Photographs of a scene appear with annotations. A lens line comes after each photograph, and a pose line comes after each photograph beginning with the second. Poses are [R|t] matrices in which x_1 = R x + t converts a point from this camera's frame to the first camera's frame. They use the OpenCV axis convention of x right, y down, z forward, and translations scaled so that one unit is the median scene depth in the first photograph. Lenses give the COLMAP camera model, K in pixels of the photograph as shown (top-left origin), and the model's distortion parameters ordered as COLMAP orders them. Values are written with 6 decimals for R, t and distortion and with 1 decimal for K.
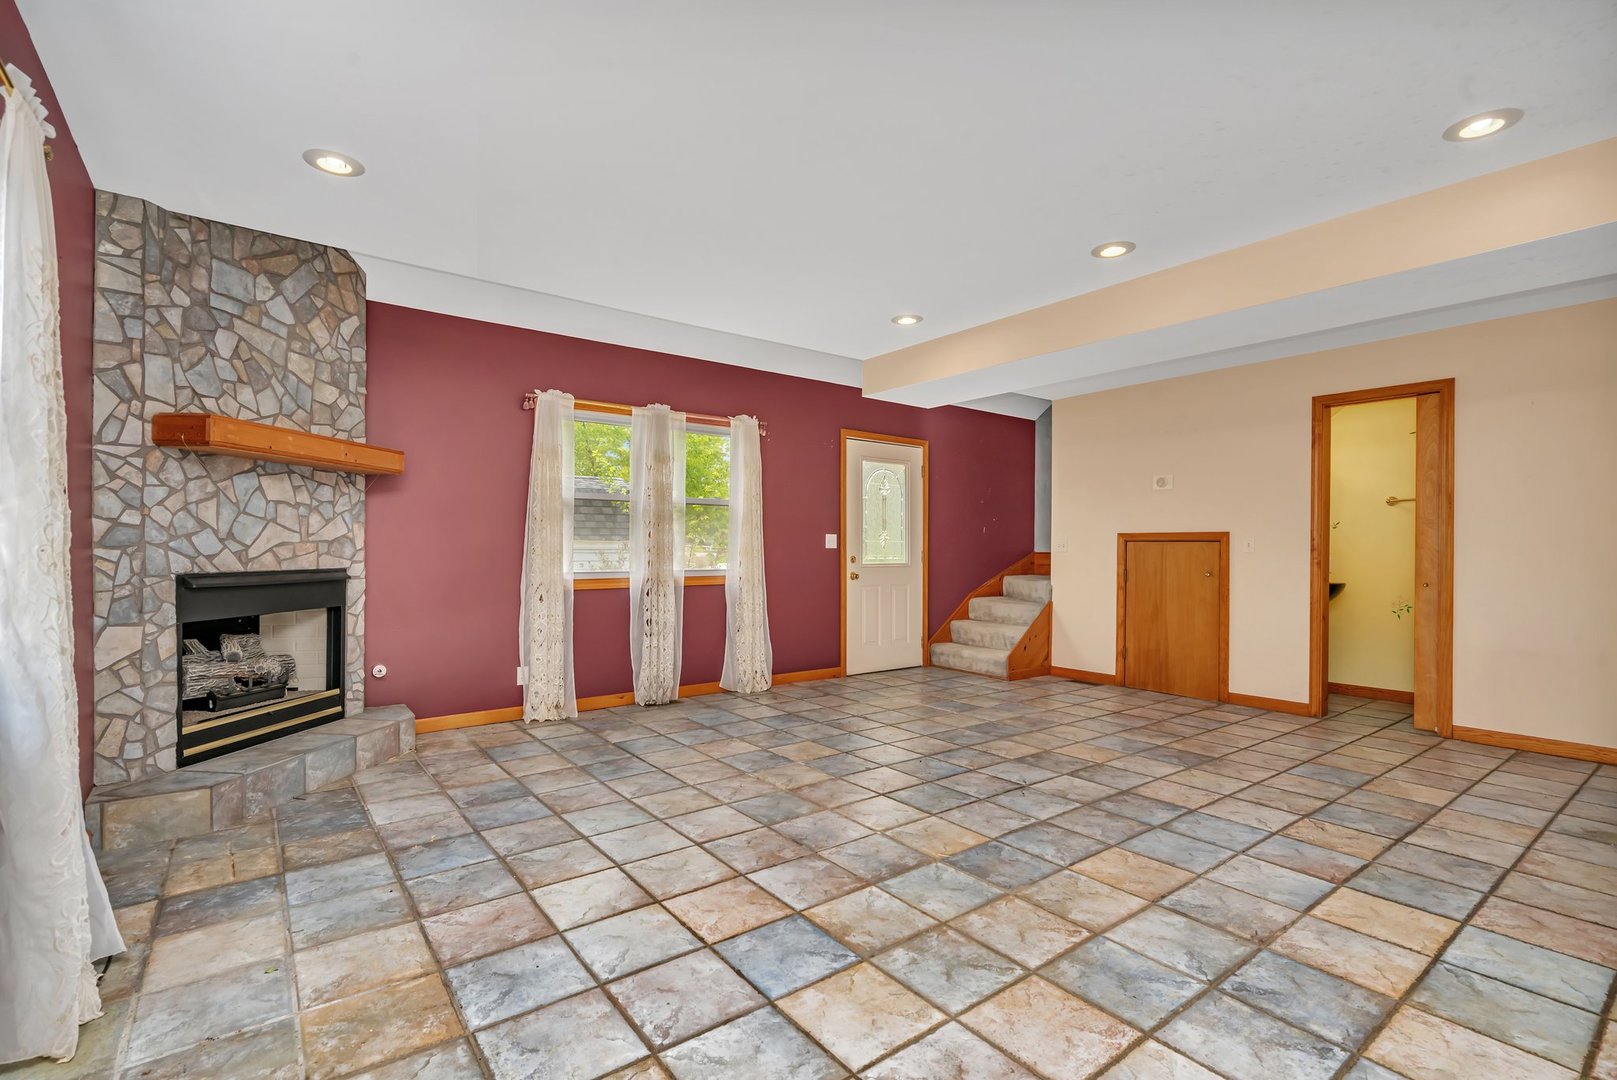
lens RADIAL K [[736.1, 0, 804.6], [0, 736.1, 549.5], [0, 0, 1]] dist [-0.007983, 0.003134]
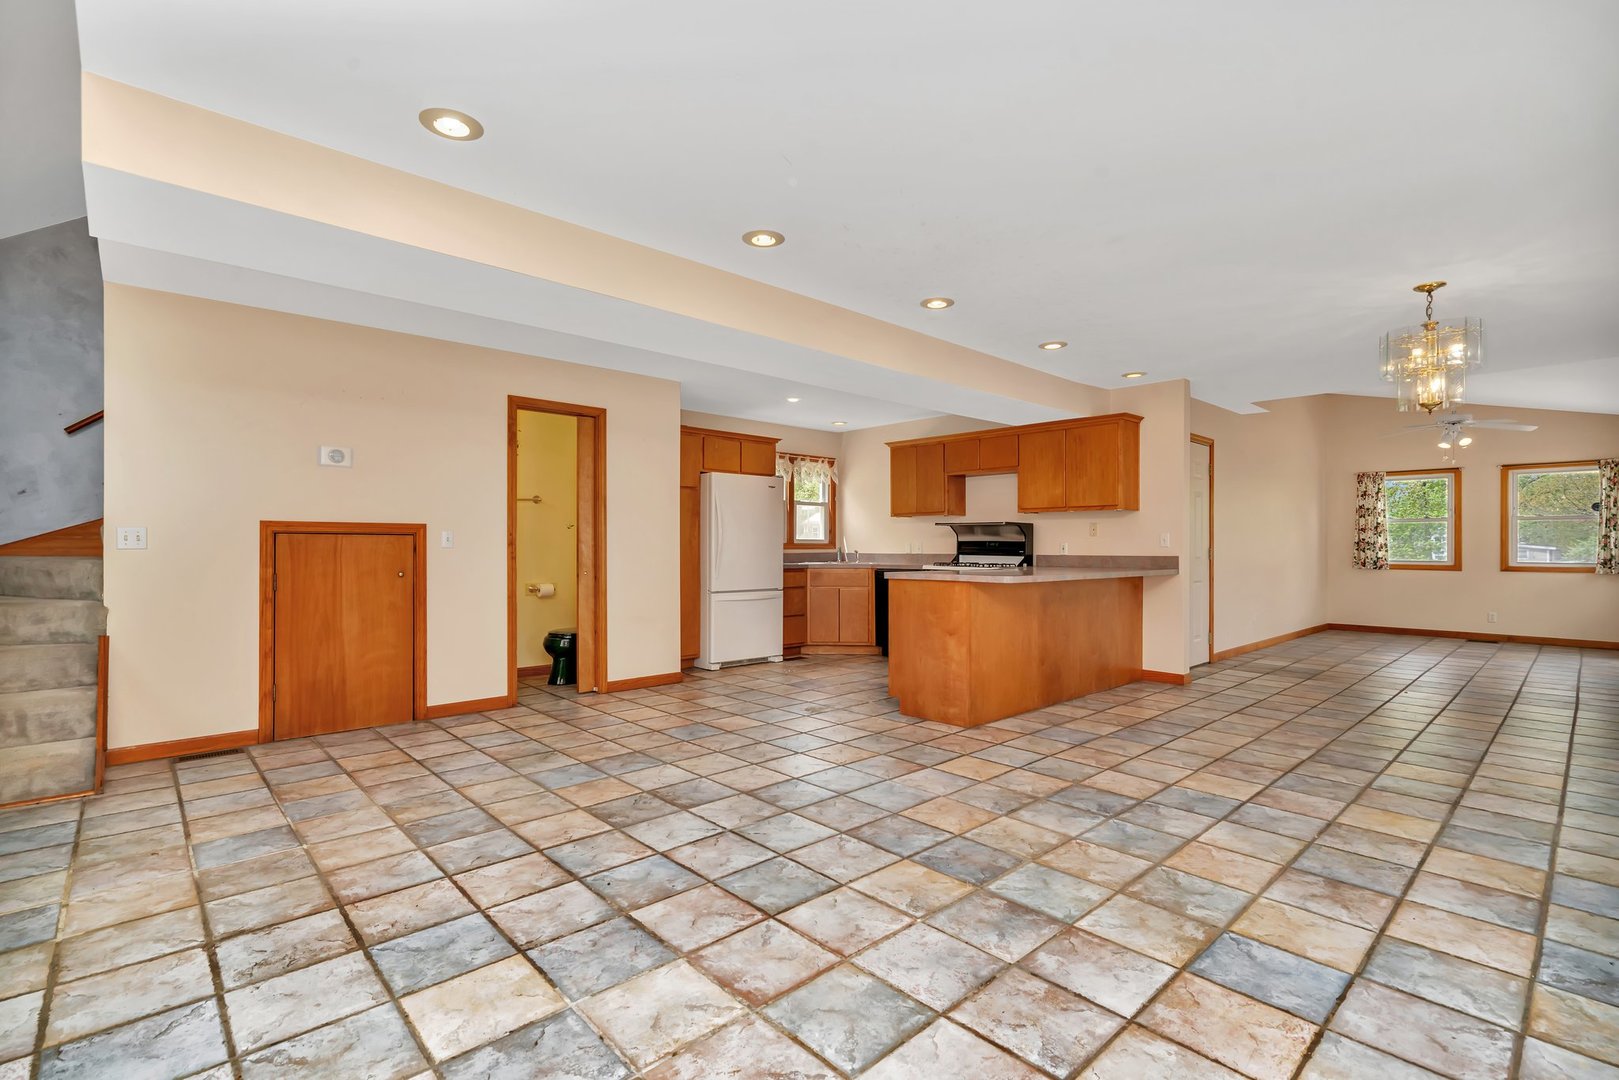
lens RADIAL K [[737.0, 0, 804.9], [0, 737.0, 545.8], [0, 0, 1]] dist [-0.007983, 0.003134]
pose [[-0.094539, -0.005034, 0.995508, -0.530811], [-0.000774, 0.999987, 0.004983, -0.004627], [-0.995521, -0.000299, -0.094542, 0.982432]]
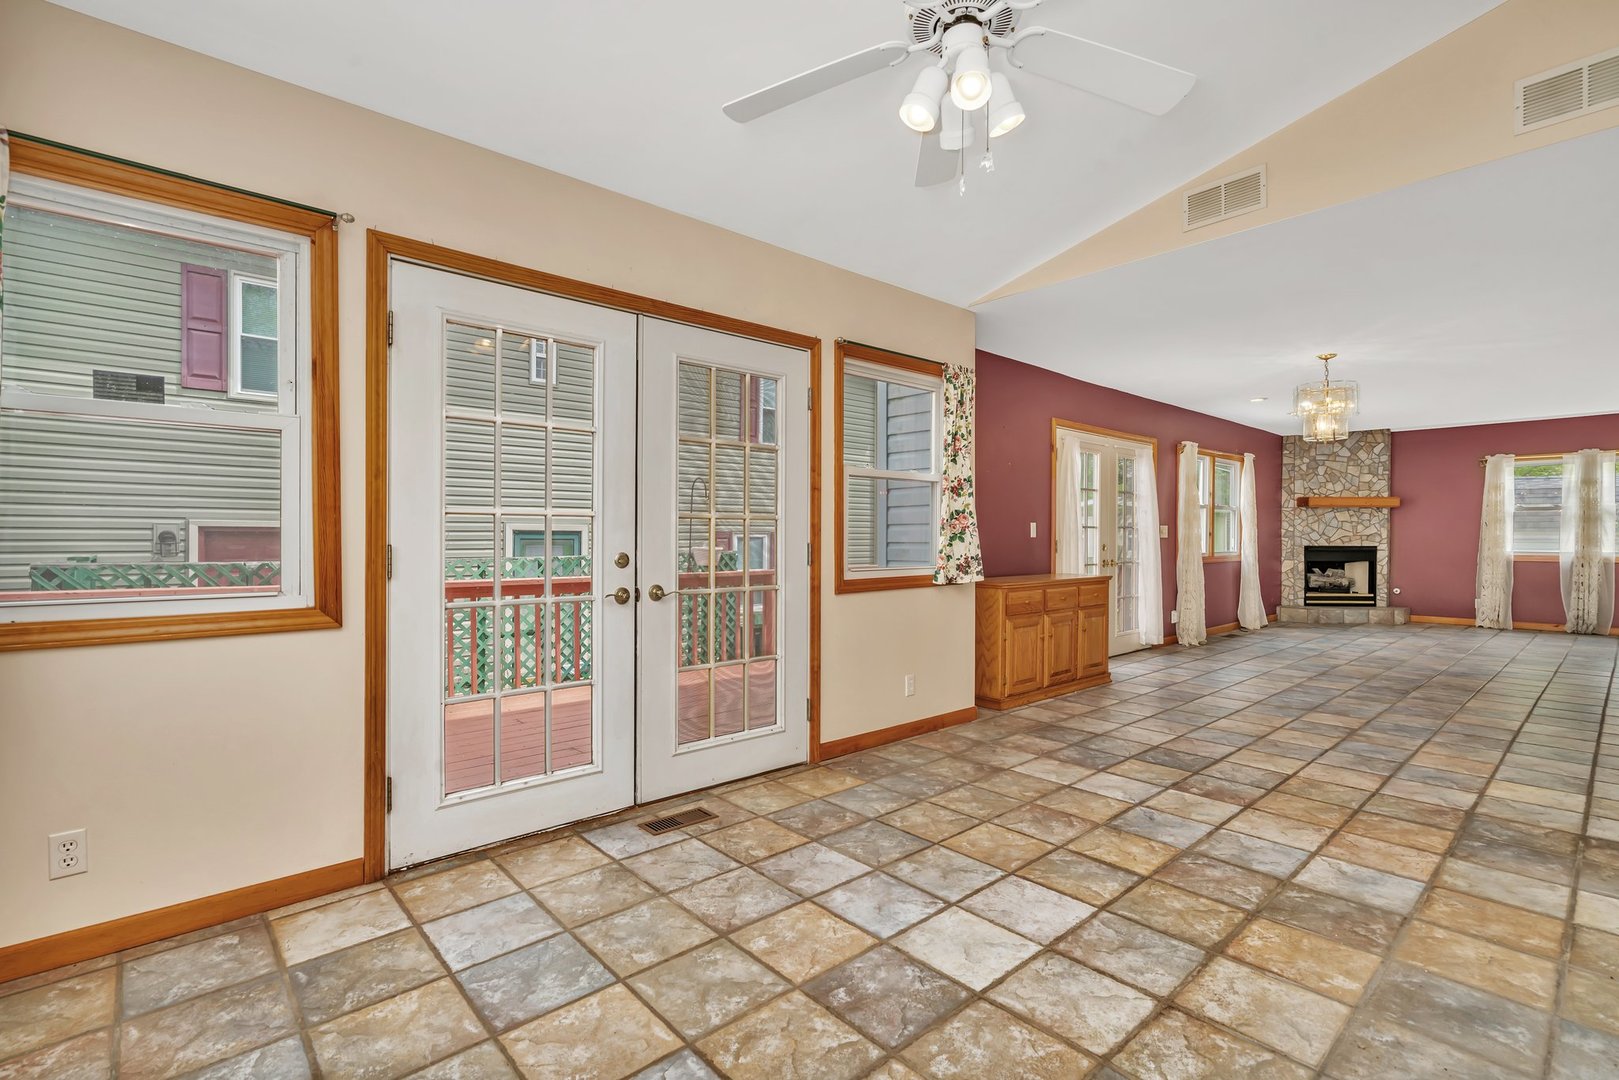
lens RADIAL K [[737.0, 0, 806.5], [0, 737.0, 541.8], [0, 0, 1]] dist [-0.007983, 0.003134]
pose [[0.073475, 0.002807, -0.997293, 1.934339], [-0.003851, 0.999989, 0.002531, 0.013650], [0.997290, 0.003655, 0.073485, -1.249364]]
